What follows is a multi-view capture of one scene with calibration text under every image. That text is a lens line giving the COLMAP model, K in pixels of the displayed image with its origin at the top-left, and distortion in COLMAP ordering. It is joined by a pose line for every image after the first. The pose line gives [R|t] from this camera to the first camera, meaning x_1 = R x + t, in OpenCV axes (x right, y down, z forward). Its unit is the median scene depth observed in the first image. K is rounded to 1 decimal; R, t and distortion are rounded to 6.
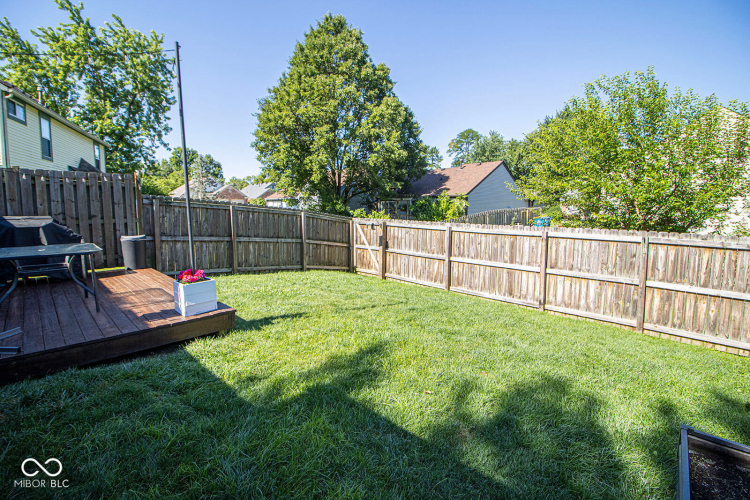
lens RADIAL K [[343.9, 0, 374.9], [0, 343.9, 241.8], [0, 0, 1]] dist [-0.000794, -0.021875]
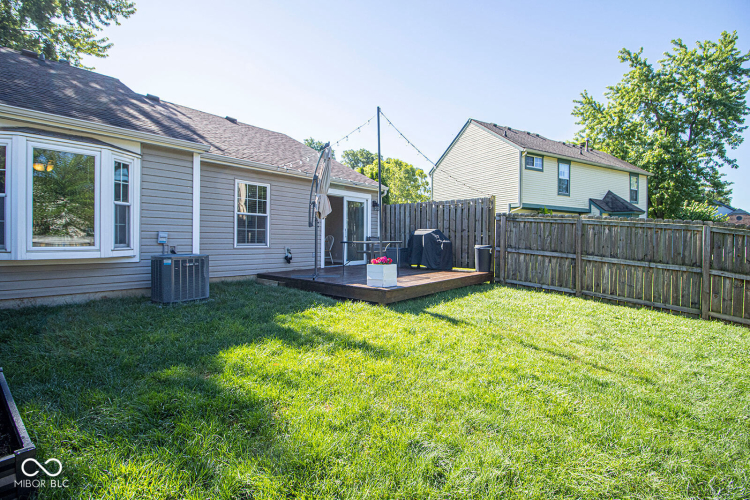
lens RADIAL K [[343.9, 0, 374.9], [0, 343.9, 241.8], [0, 0, 1]] dist [-0.000794, -0.021875]
pose [[0.044736, -0.000396, -0.998999, 0.384520], [-0.110433, 0.993869, -0.005340, 0.014169], [0.992876, 0.110561, 0.044418, 0.384097]]
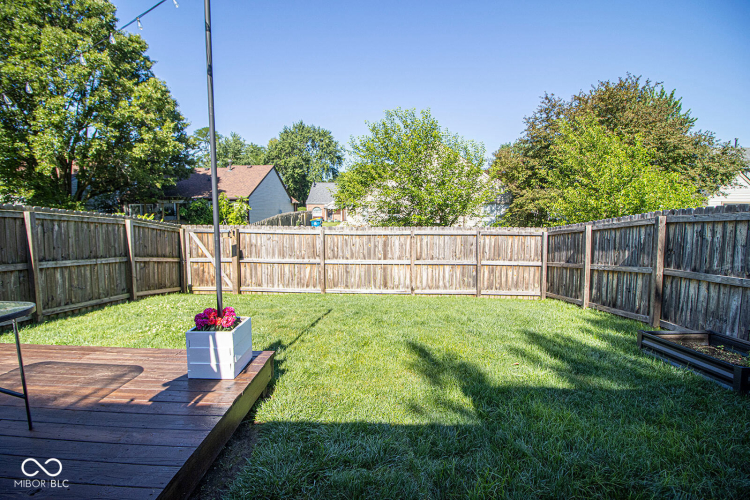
lens RADIAL K [[344.8, 0, 377.1], [0, 344.8, 235.7], [0, 0, 1]] dist [-0.002452, -0.014039]
pose [[0.741884, -0.053818, 0.668365, -0.310652], [0.071439, 0.997444, 0.001020, -0.015904], [-0.666712, 0.046990, 0.743833, 0.121158]]
